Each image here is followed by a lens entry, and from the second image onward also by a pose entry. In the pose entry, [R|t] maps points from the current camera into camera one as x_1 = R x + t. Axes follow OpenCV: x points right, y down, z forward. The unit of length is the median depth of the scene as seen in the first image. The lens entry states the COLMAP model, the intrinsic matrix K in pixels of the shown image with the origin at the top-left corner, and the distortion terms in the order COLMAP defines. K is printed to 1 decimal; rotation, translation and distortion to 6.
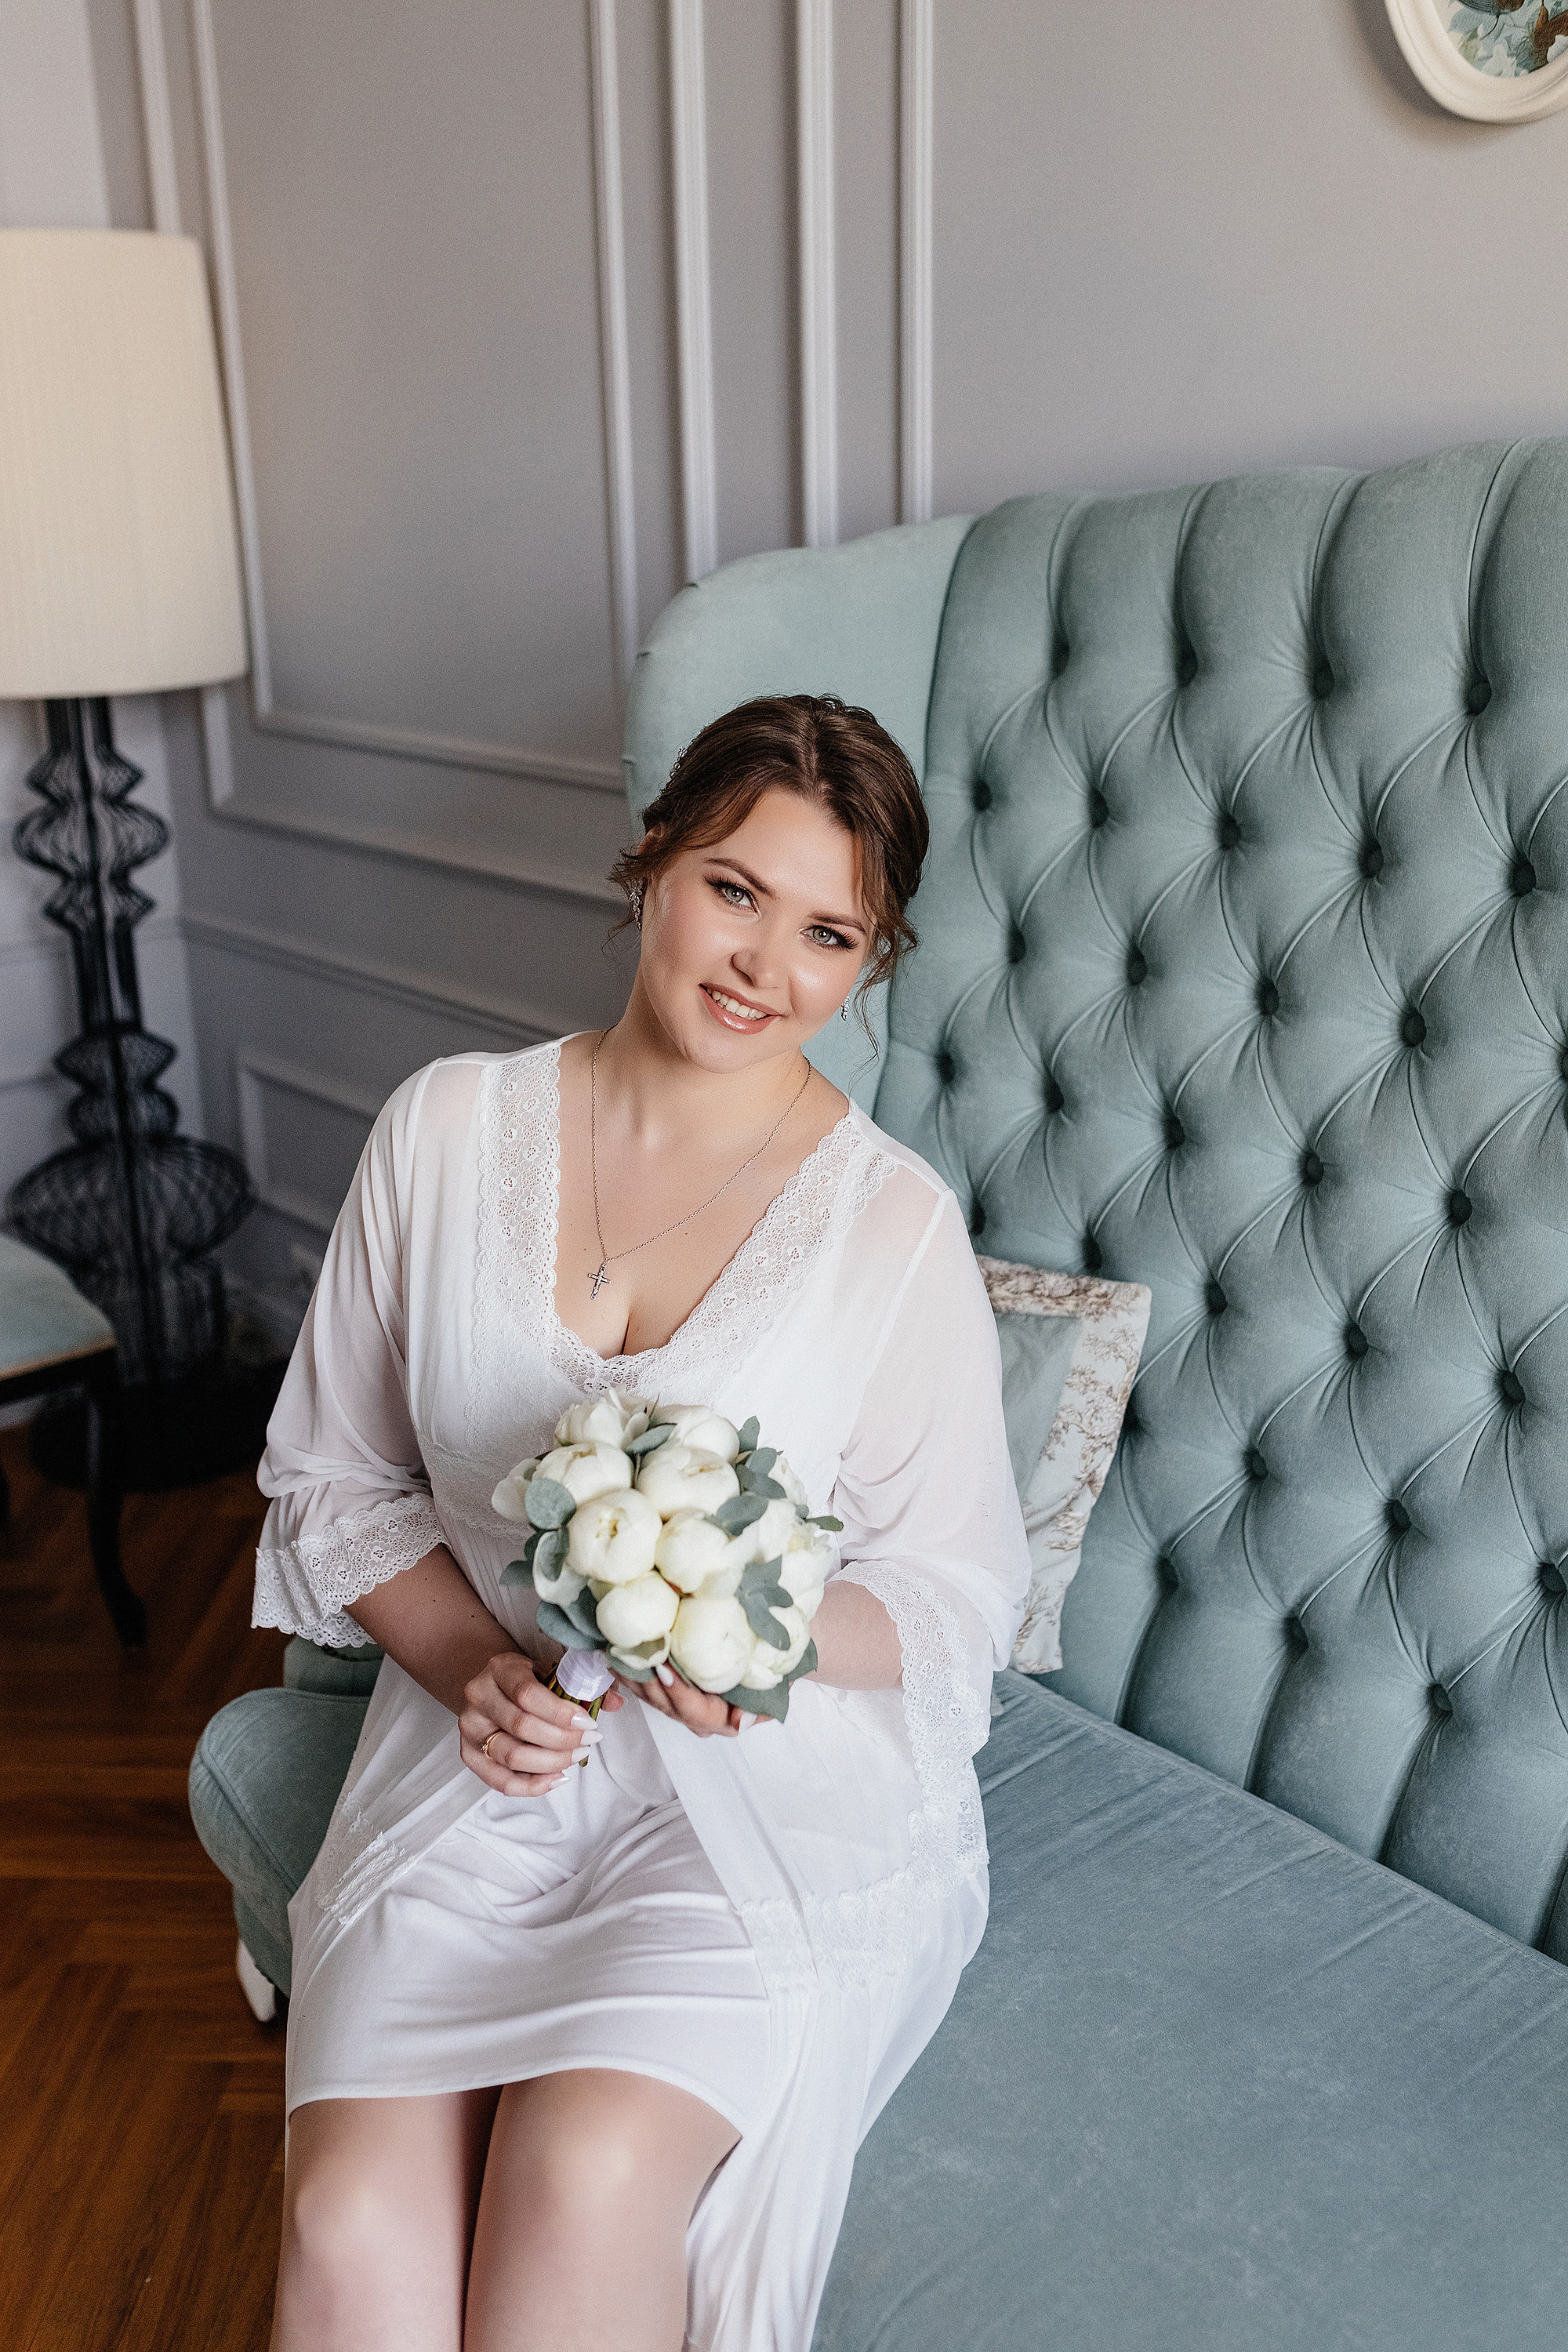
lens RADIAL K [[2280.3, 0, 732.6], [0, 2280.3, 1139.1], [0, 0, 1]] dist [-0.003668, -0.004972]
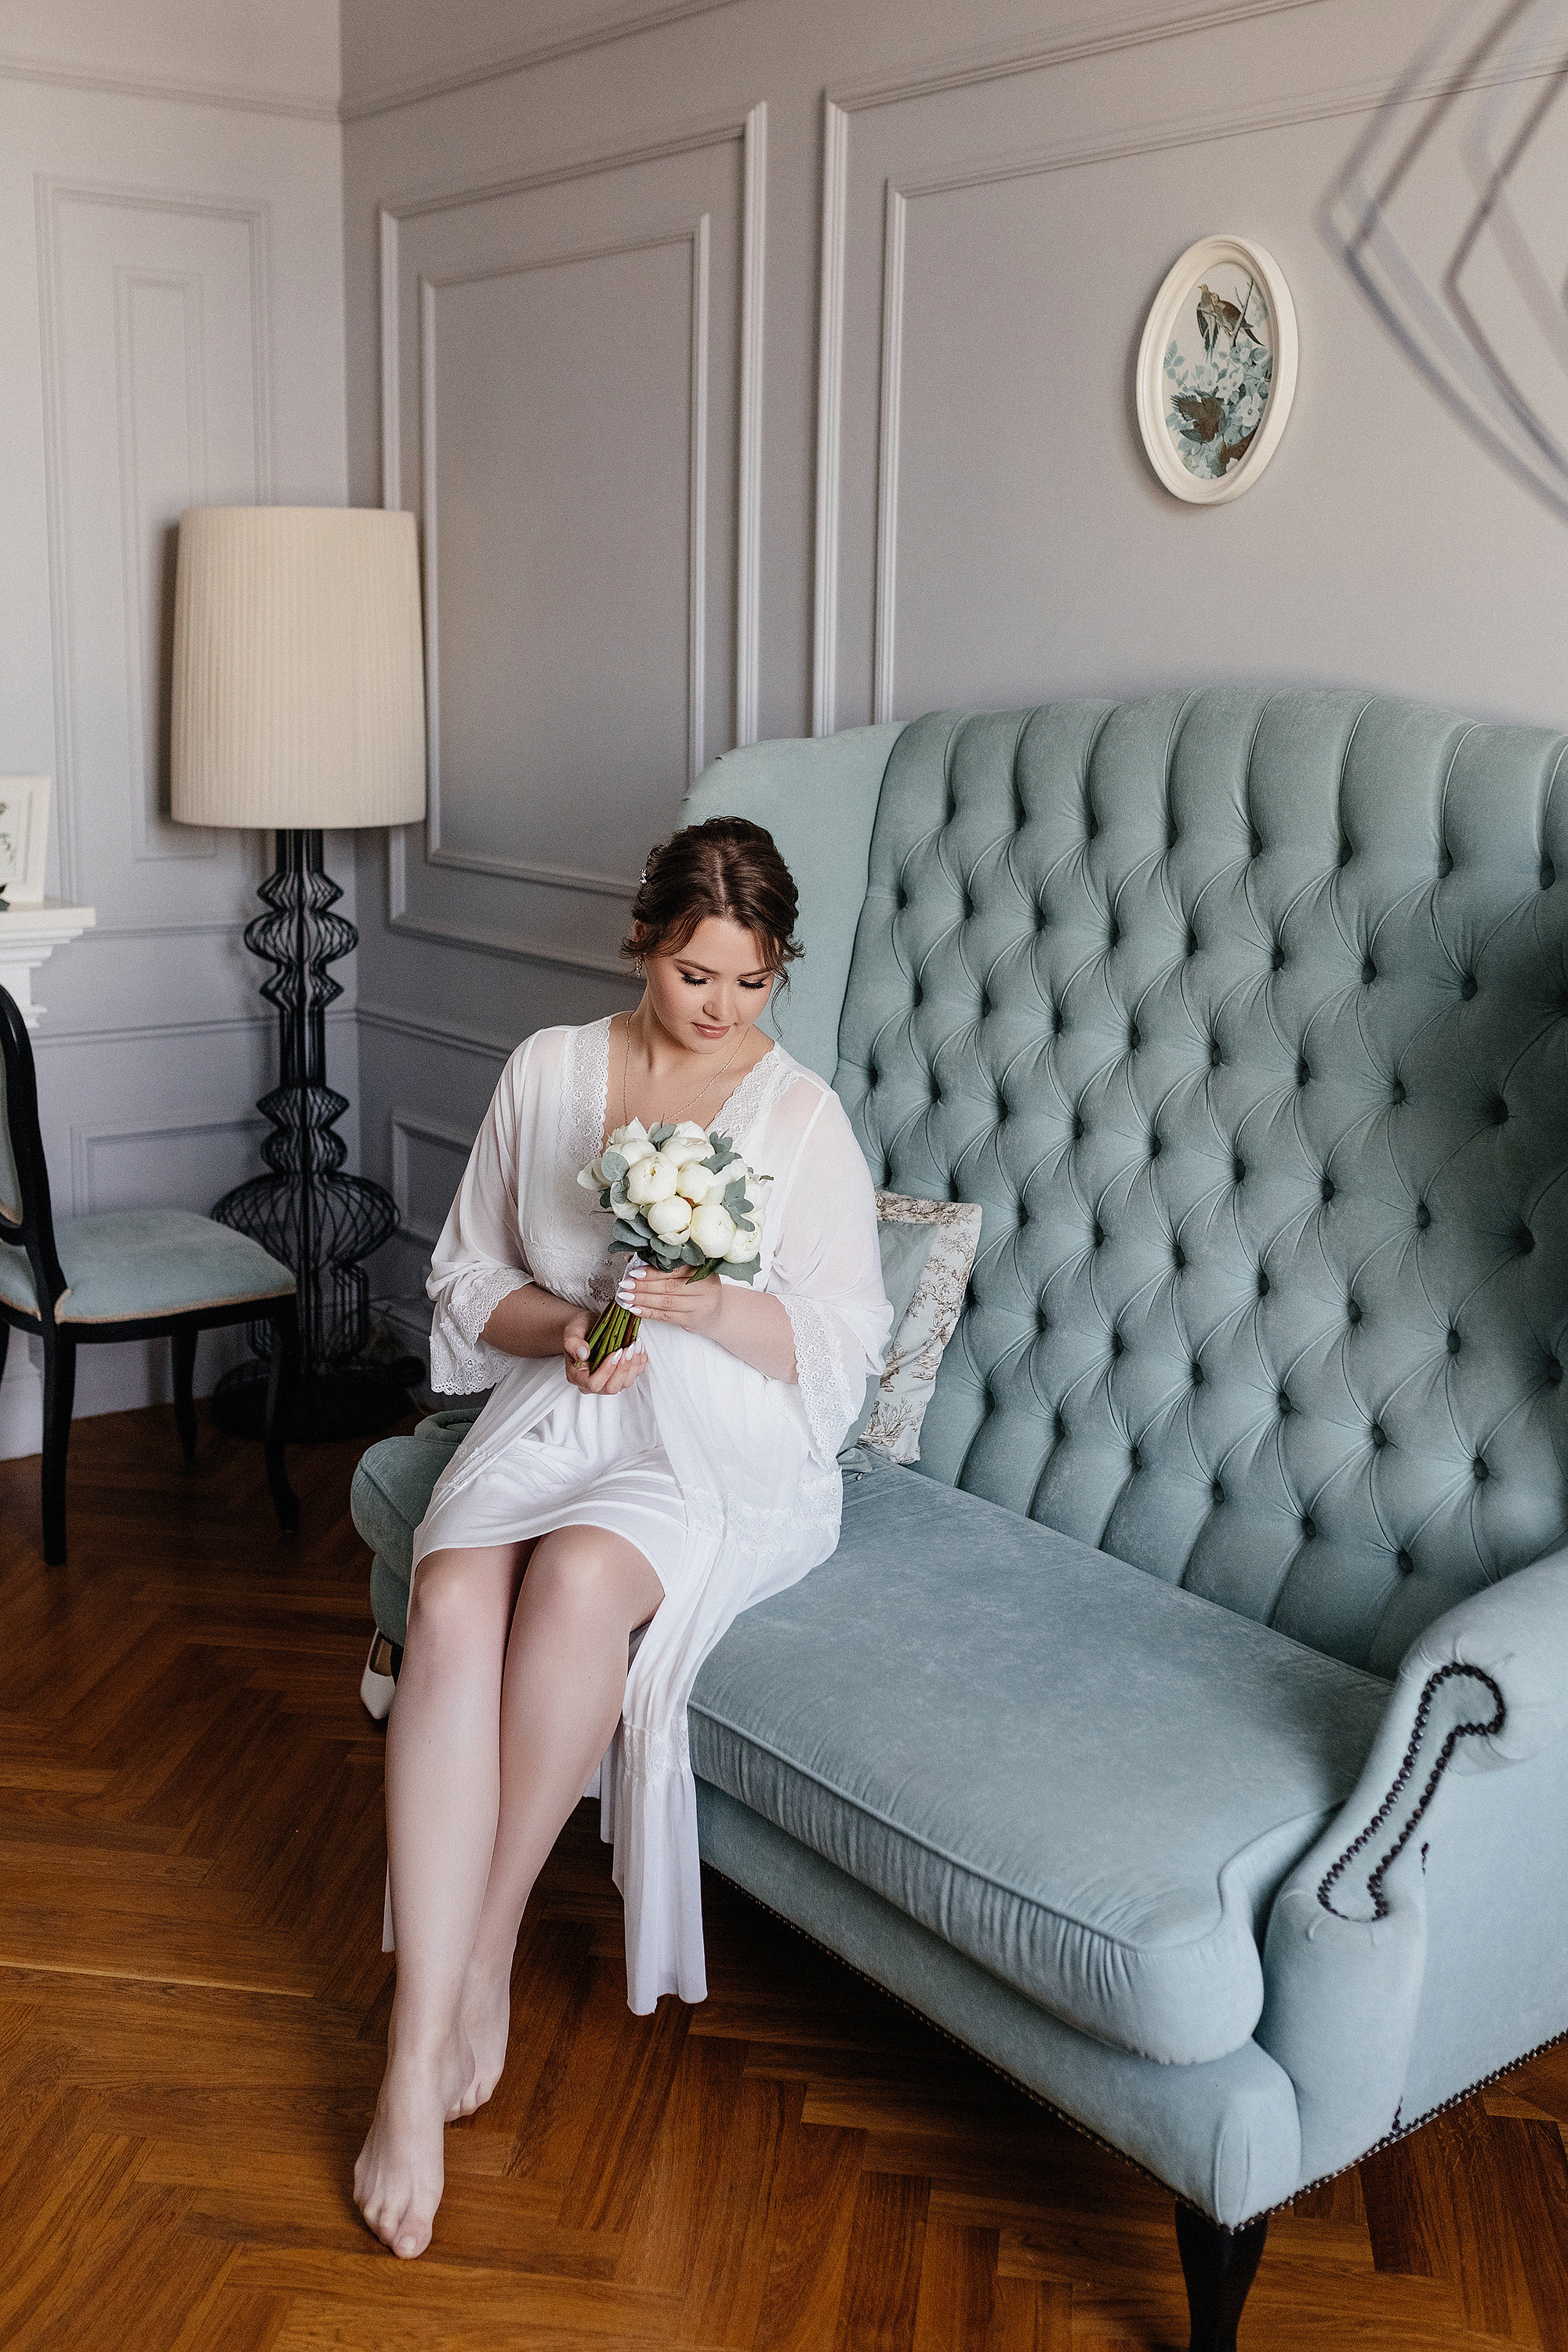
lens RADIAL K [[2280.3, 0, 732.6], [0, 2280.3, 1139.1], [0, 0, 1]] dist [-0.003668, -0.004972]
pose [[0.997049, 0.055463, -0.053078, 0.090531], [-0.060190, 0.993934, -0.092050, 0.169129], [0.047651, 0.094973, 0.994339, -0.557532]]
